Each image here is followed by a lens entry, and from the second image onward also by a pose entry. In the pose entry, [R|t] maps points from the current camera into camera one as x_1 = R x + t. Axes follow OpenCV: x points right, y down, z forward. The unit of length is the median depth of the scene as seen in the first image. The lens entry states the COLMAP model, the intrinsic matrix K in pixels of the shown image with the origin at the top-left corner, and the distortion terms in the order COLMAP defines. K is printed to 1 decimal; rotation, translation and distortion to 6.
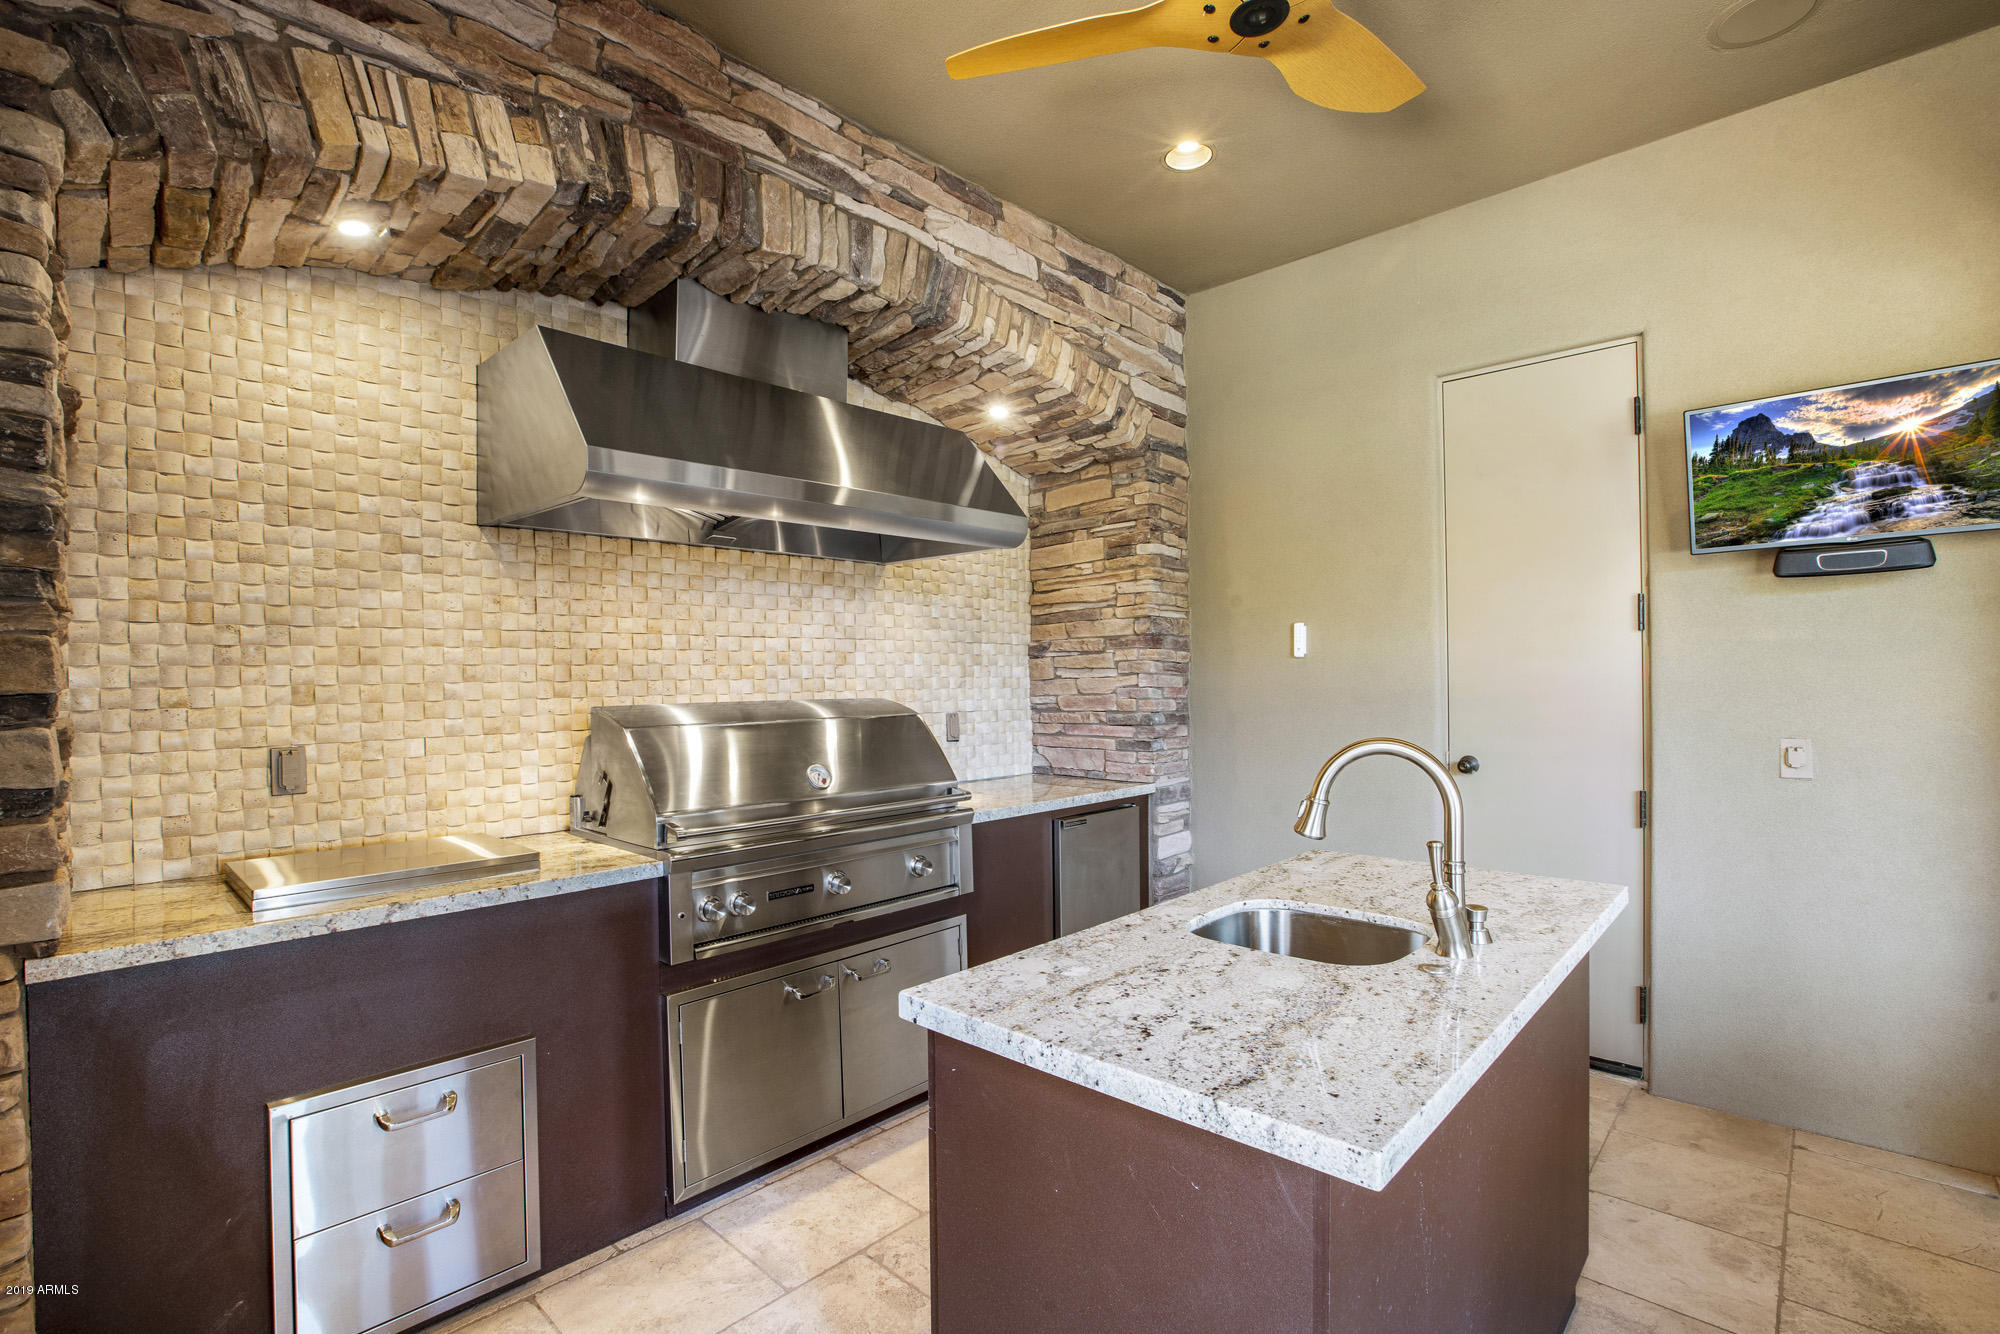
lens RADIAL K [[905.8, 0, 1005.7], [0, 905.8, 674.5], [0, 0, 1]] dist [-0.022462, 0.004955]
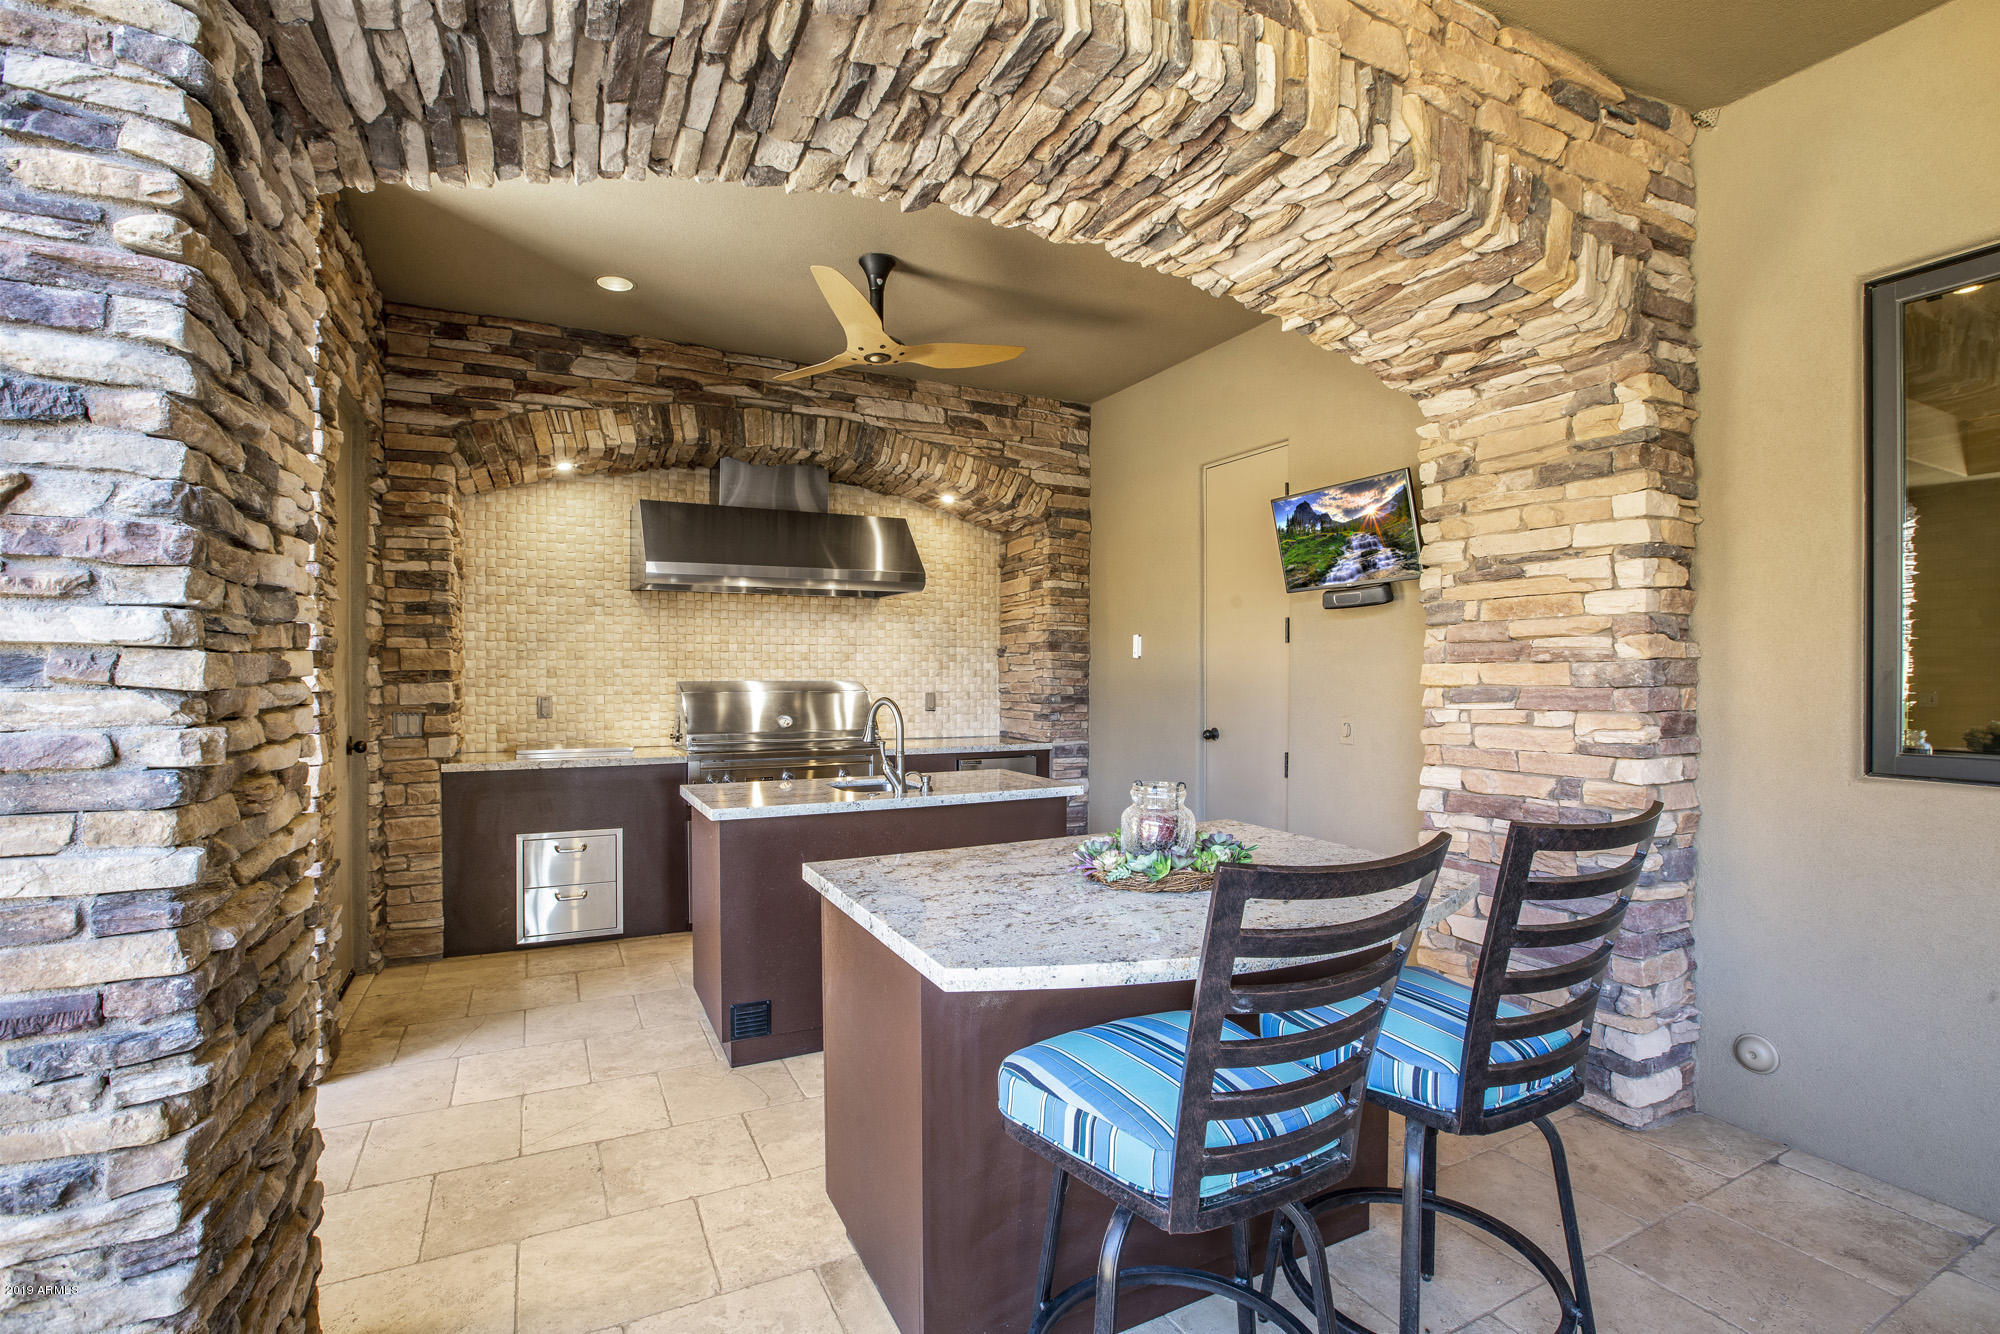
lens RADIAL K [[905.8, 0, 996.9], [0, 905.8, 671.0], [0, 0, 1]] dist [-0.022462, 0.004955]
pose [[0.942481, 0.010992, -0.334080, 0.874704], [-0.010602, 0.999939, 0.002990, -0.000297], [0.334092, 0.000724, 0.942540, -0.639352]]
